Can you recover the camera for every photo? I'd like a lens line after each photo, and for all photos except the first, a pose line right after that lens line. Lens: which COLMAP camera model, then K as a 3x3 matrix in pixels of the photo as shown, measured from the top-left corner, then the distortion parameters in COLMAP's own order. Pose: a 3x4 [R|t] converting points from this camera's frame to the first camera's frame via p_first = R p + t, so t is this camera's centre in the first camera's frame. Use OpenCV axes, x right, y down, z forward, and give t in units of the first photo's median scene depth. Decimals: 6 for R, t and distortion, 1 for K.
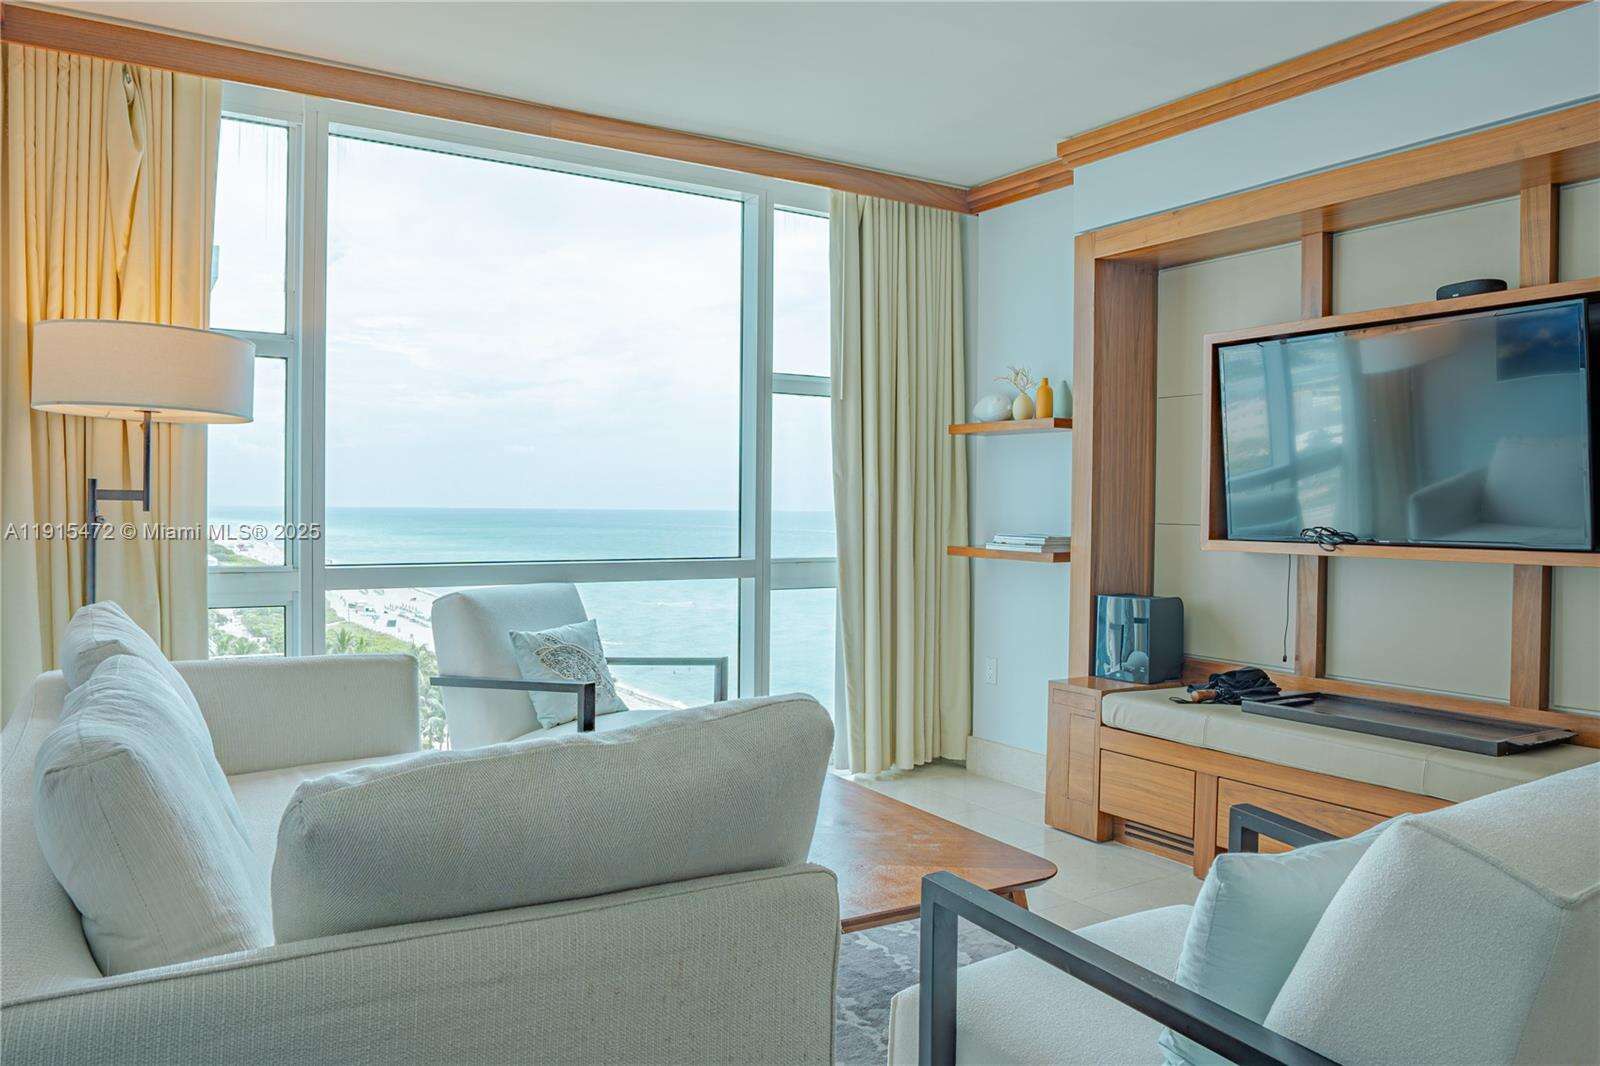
lens RADIAL K [[1117.0, 0, 795.2], [0, 1117.0, 533.0], [0, 0, 1]] dist [-0.067485, 0.032384]
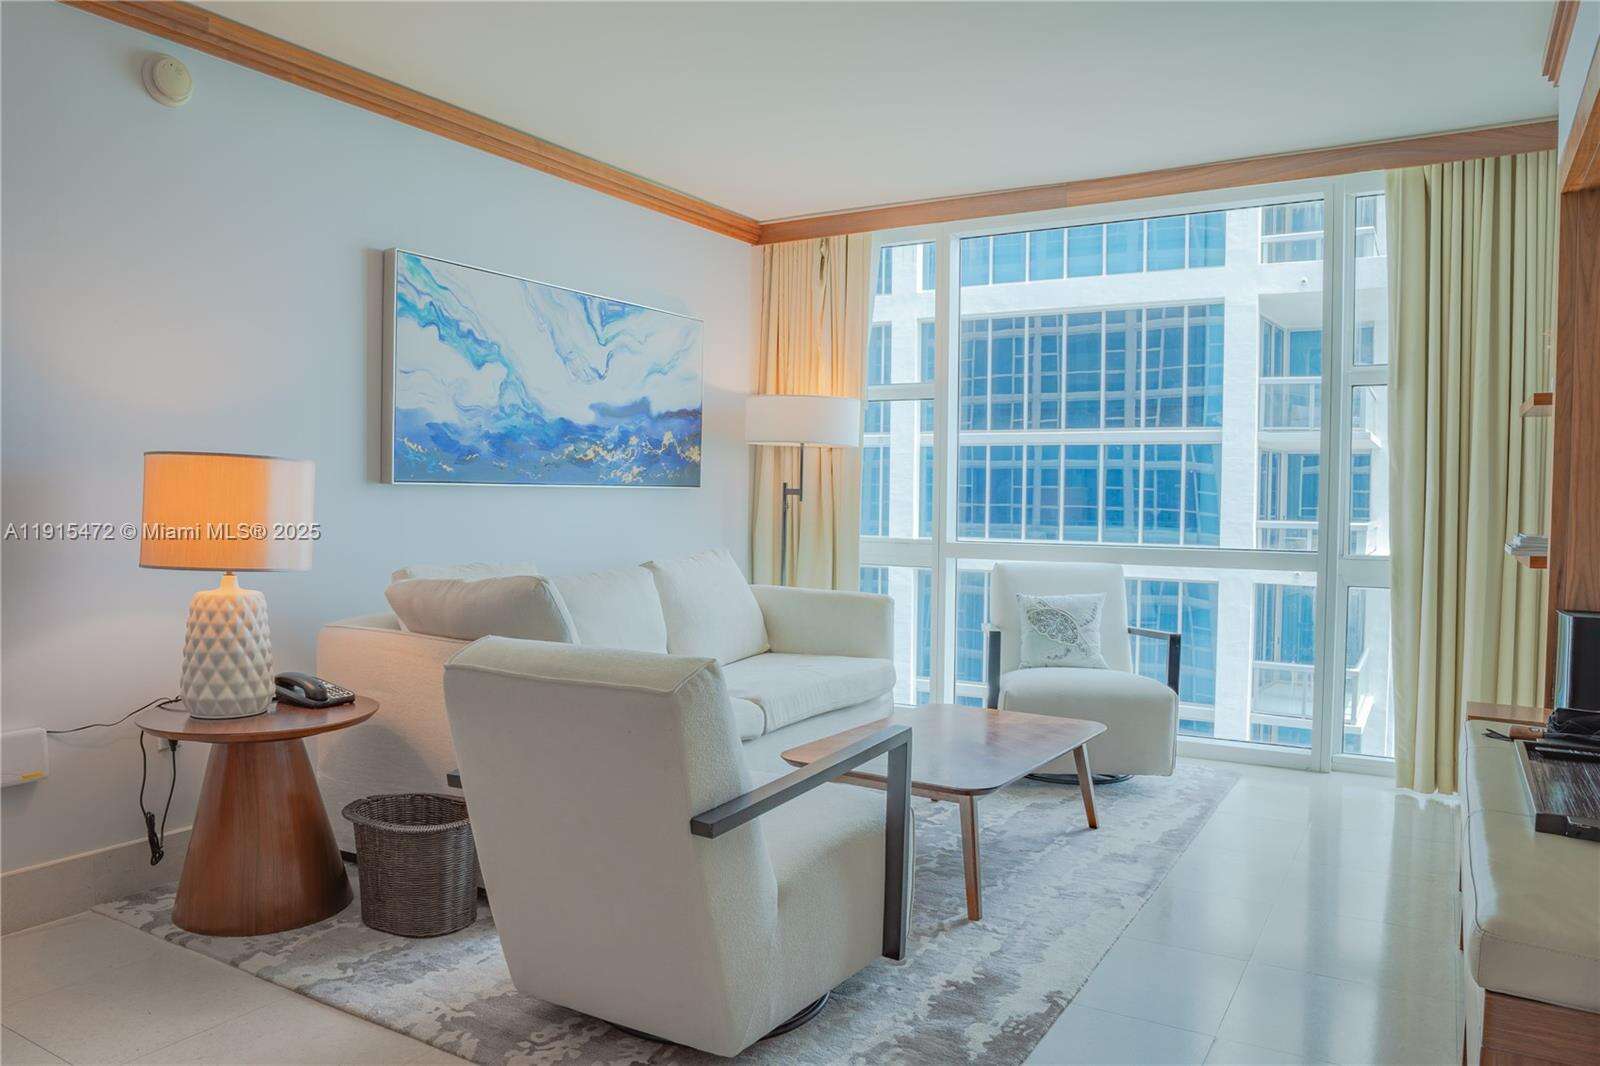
lens RADIAL K [[1117.0, 0, 795.2], [0, 1117.0, 533.0], [0, 0, 1]] dist [-0.067485, 0.032384]
pose [[0.454035, 0.024587, -0.890645, 0.829541], [-0.031145, 0.999446, 0.011713, 0.008315], [0.890439, 0.022421, 0.454549, 0.167154]]
